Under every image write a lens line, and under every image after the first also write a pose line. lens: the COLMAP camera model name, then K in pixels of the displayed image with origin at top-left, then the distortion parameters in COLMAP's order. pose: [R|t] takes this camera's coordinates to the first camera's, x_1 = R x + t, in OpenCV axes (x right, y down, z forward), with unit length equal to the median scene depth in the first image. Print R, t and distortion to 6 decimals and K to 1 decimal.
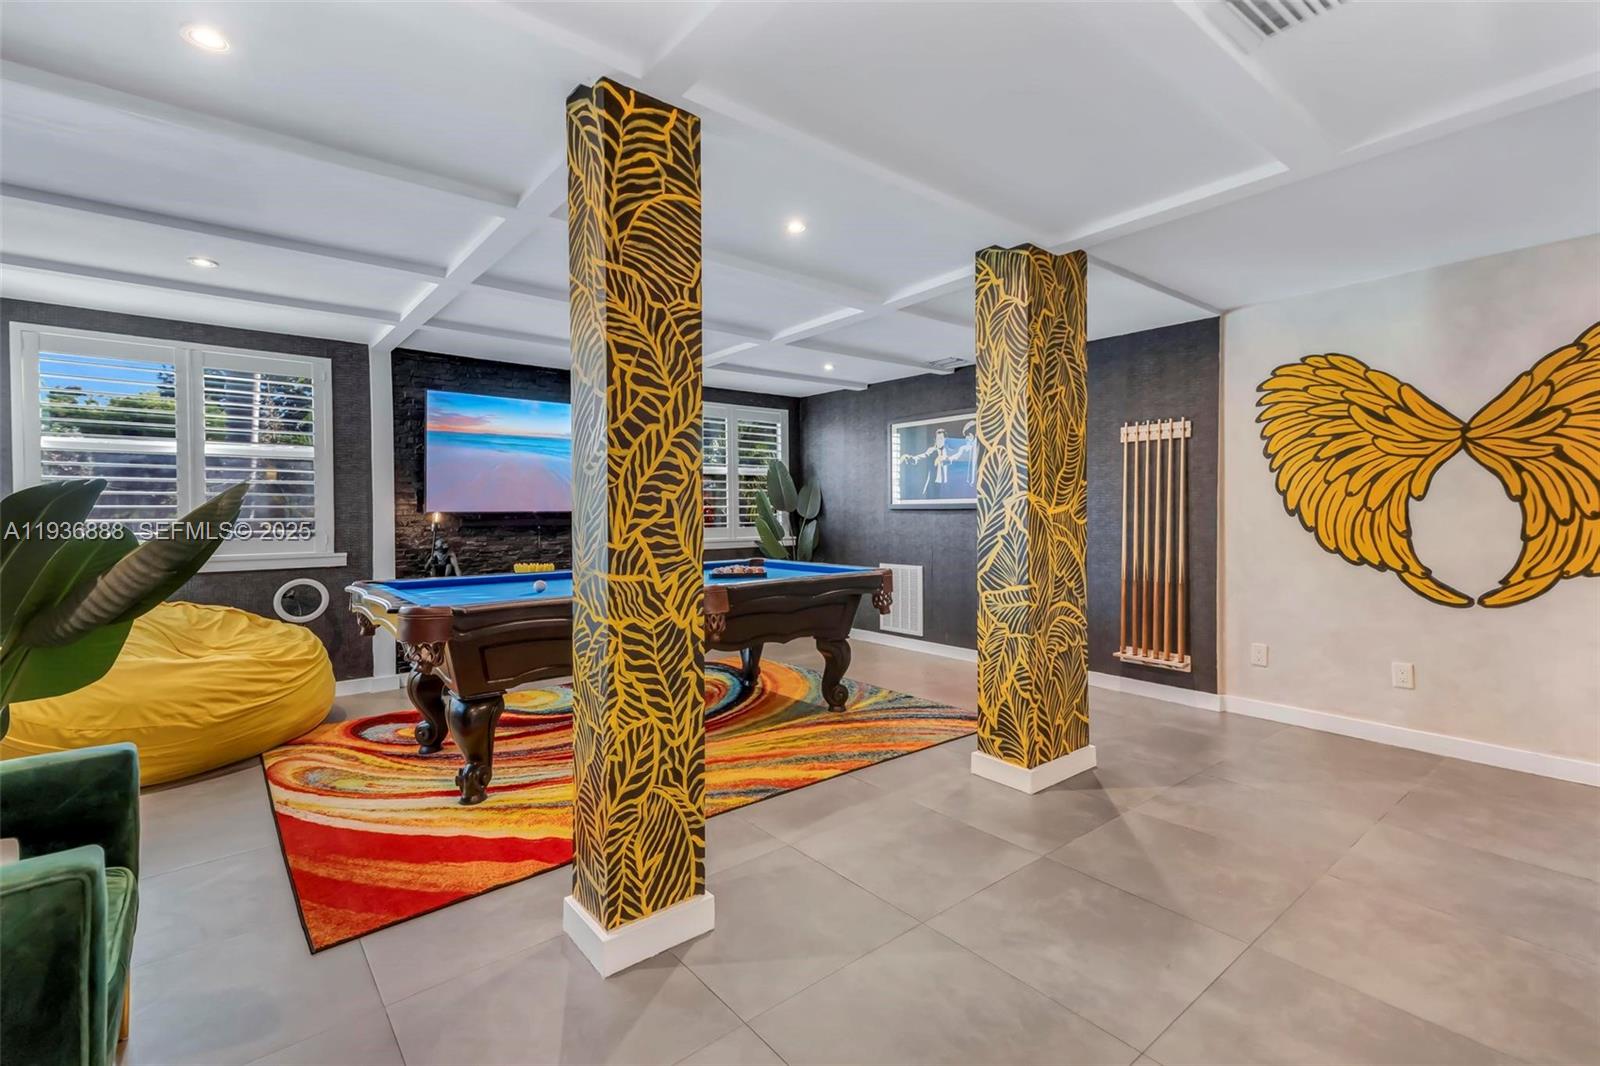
lens RADIAL K [[725.9, 0, 802.3], [0, 725.9, 514.8], [0, 0, 1]] dist [0.021269, 0.000174]
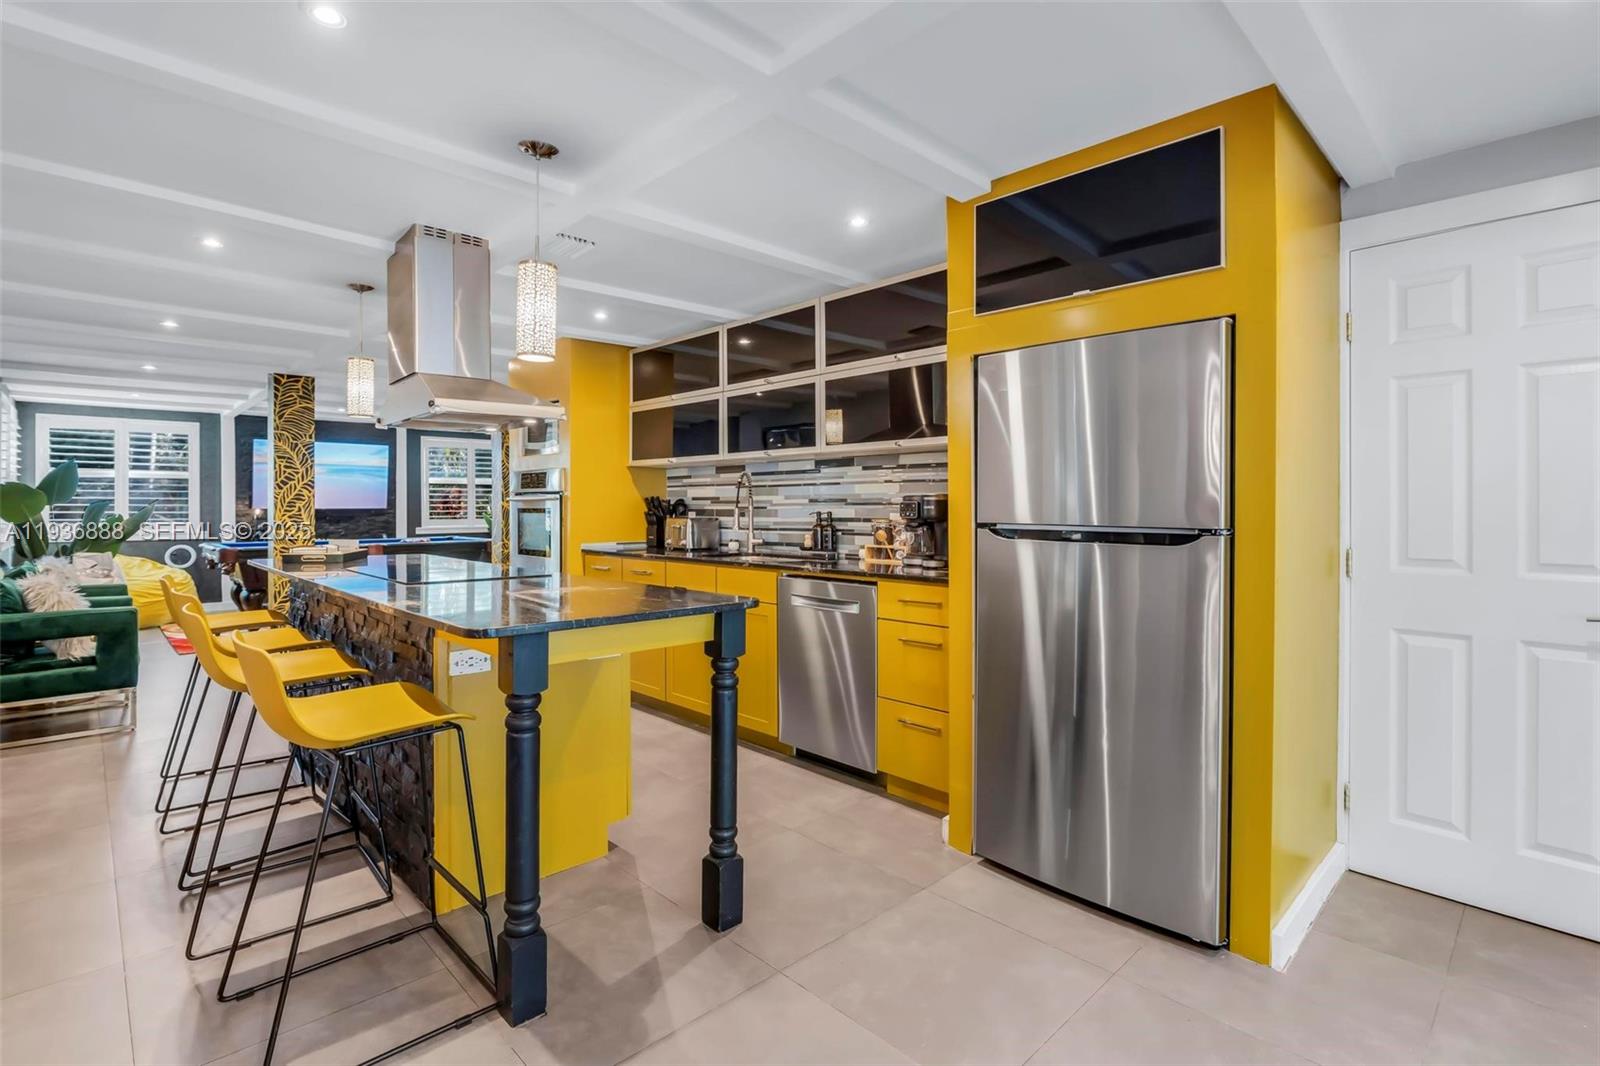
lens RADIAL K [[764.1, 0, 803.3], [0, 764.1, 498.1], [0, 0, 1]] dist [-0.023750, 0.000083]
pose [[0.996967, 0.001748, 0.077809, 1.129197], [-0.000616, 0.999894, -0.014568, -0.006236], [-0.077827, 0.014476, 0.996862, -1.557238]]
